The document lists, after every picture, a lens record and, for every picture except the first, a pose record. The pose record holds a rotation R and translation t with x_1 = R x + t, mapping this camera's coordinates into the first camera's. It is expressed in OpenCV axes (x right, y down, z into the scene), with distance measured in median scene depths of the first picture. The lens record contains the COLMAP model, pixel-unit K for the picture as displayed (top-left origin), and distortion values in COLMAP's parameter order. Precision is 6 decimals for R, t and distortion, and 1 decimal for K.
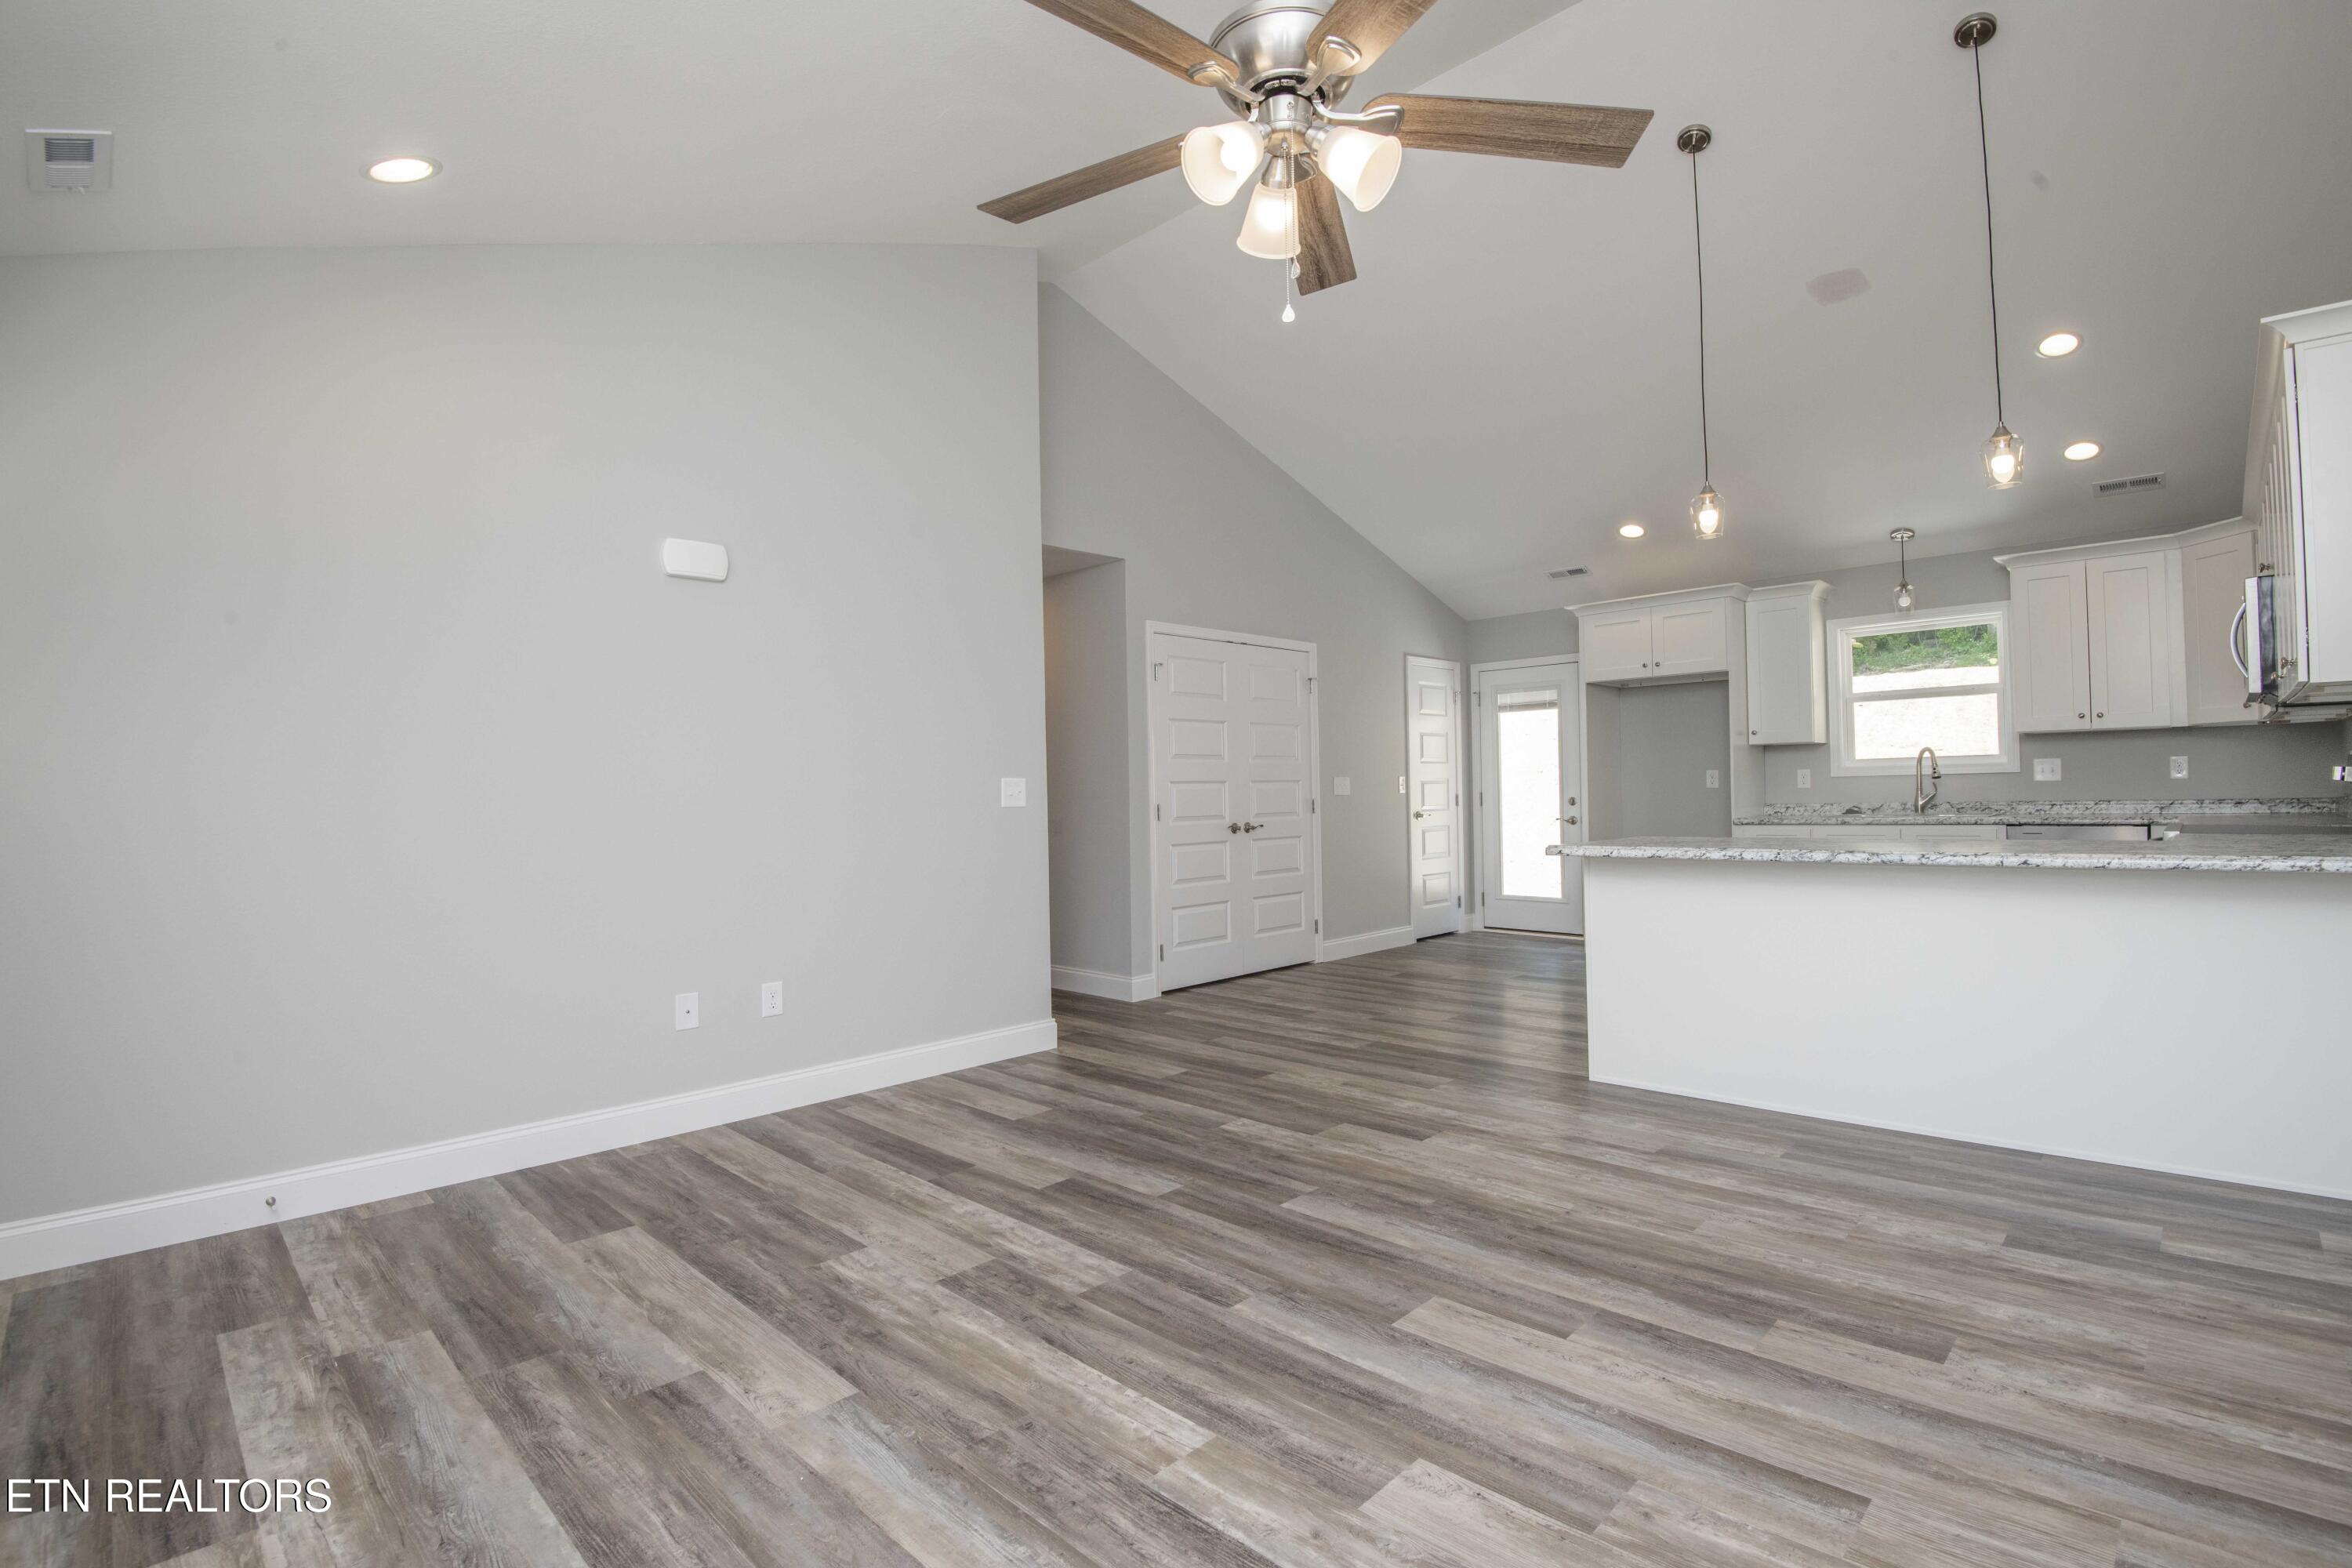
lens RADIAL K [[1085.0, 0, 1188.1], [0, 1085.0, 783.9], [0, 0, 1]] dist [-0.012414, -0.021295]
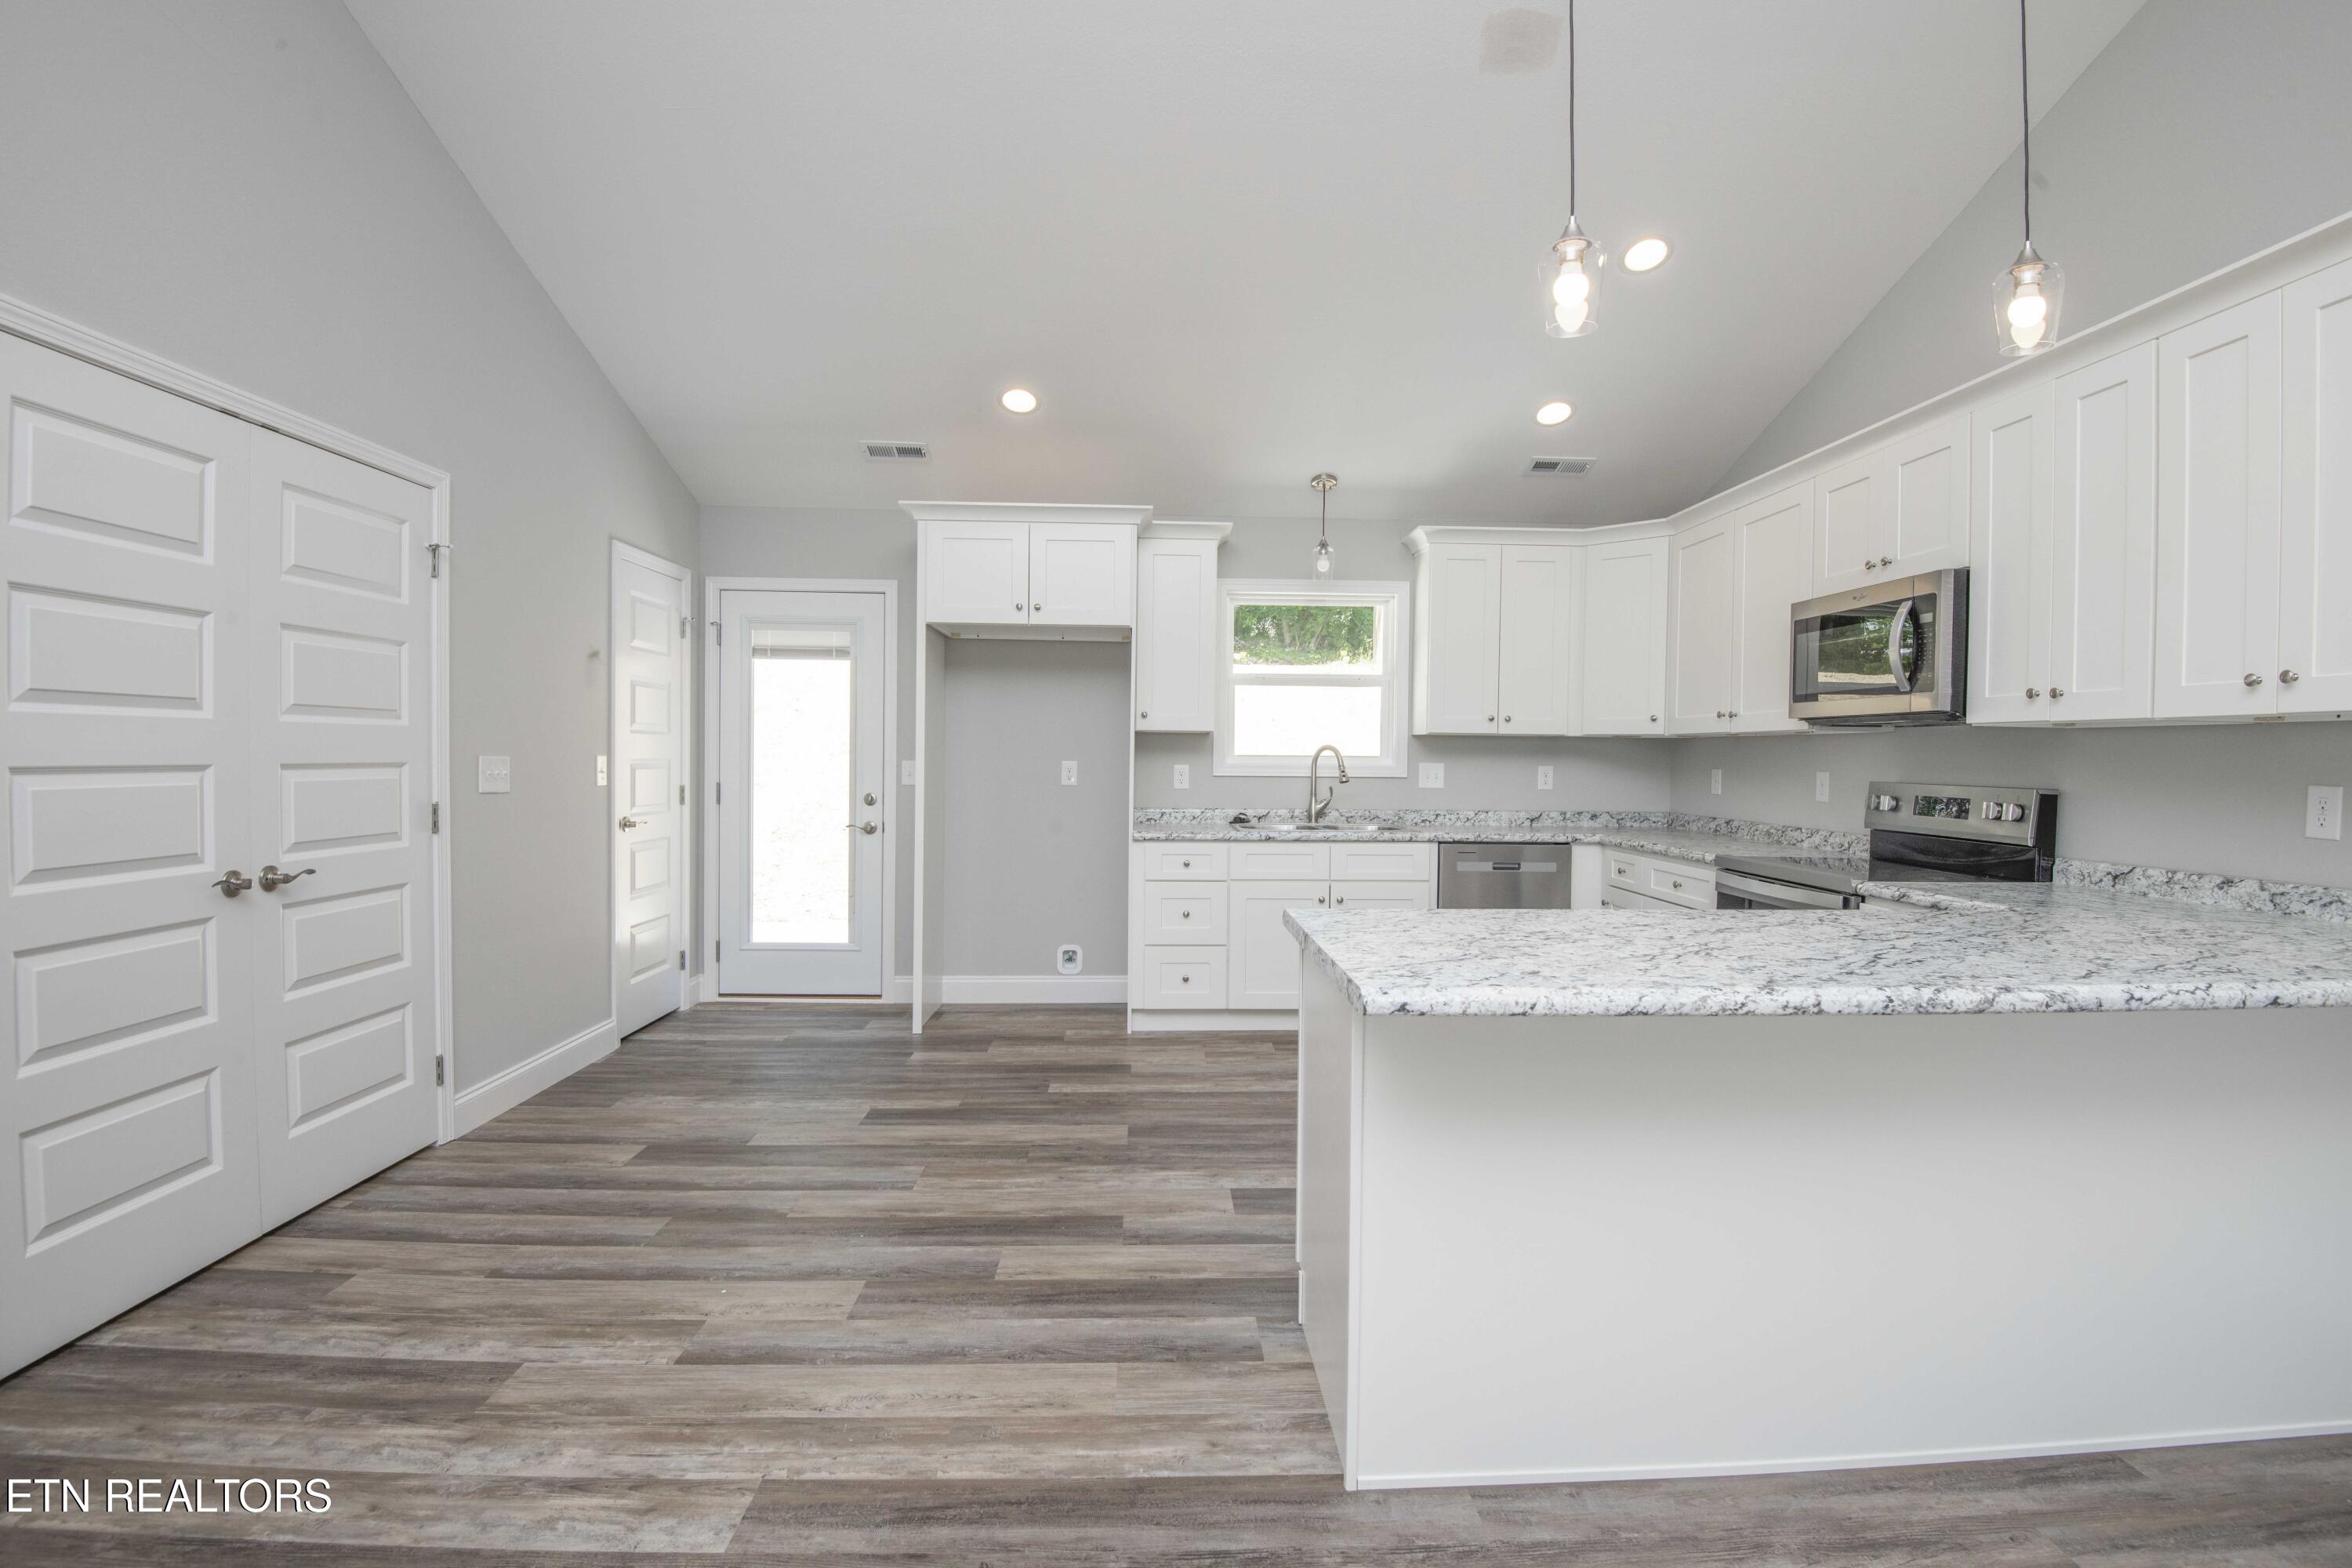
lens RADIAL K [[1085.0, 0, 1188.1], [0, 1085.0, 783.9], [0, 0, 1]] dist [-0.012414, -0.021295]
pose [[0.687963, 0.010103, 0.725675, 0.003819], [-0.031927, 0.999356, 0.016354, -0.026558], [-0.725043, -0.034419, 0.687843, 0.945605]]
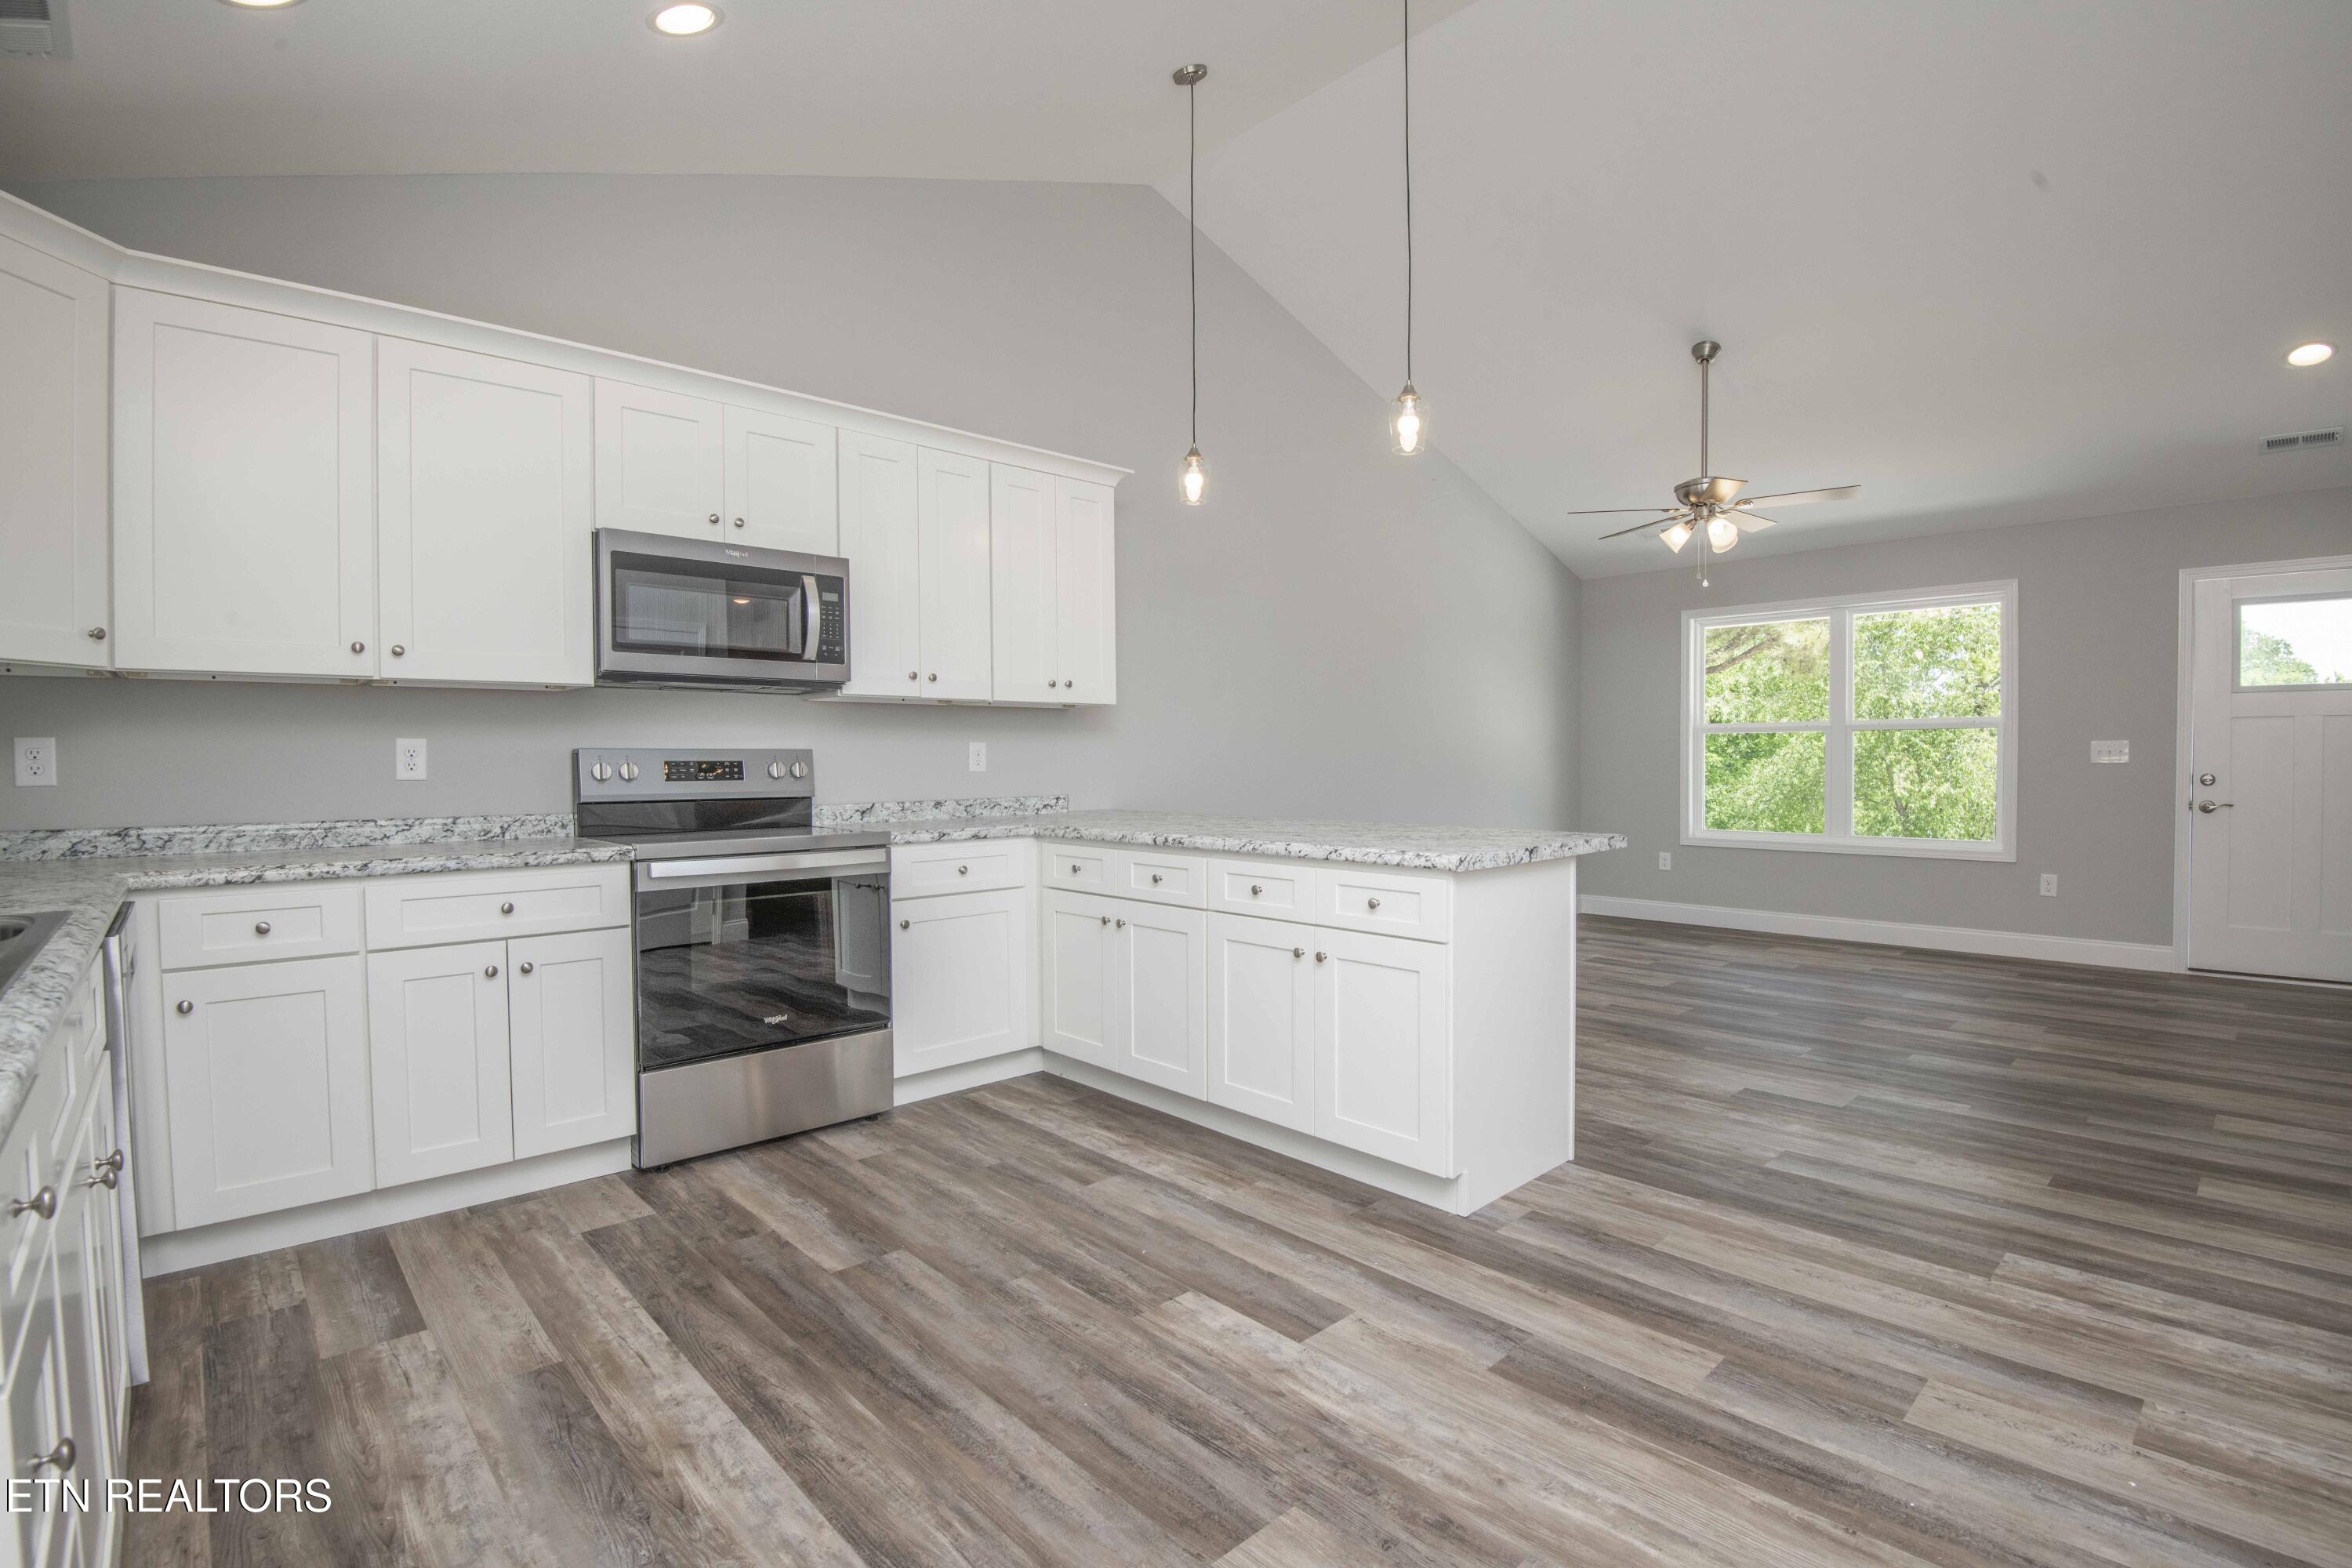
lens RADIAL K [[1085.0, 0, 1188.1], [0, 1085.0, 783.9], [0, 0, 1]] dist [-0.012414, -0.021295]
pose [[-0.998667, 0.026174, 0.044488, 0.747204], [0.026873, 0.999523, 0.015188, -0.000715], [-0.044069, 0.016363, -0.998894, 2.191303]]
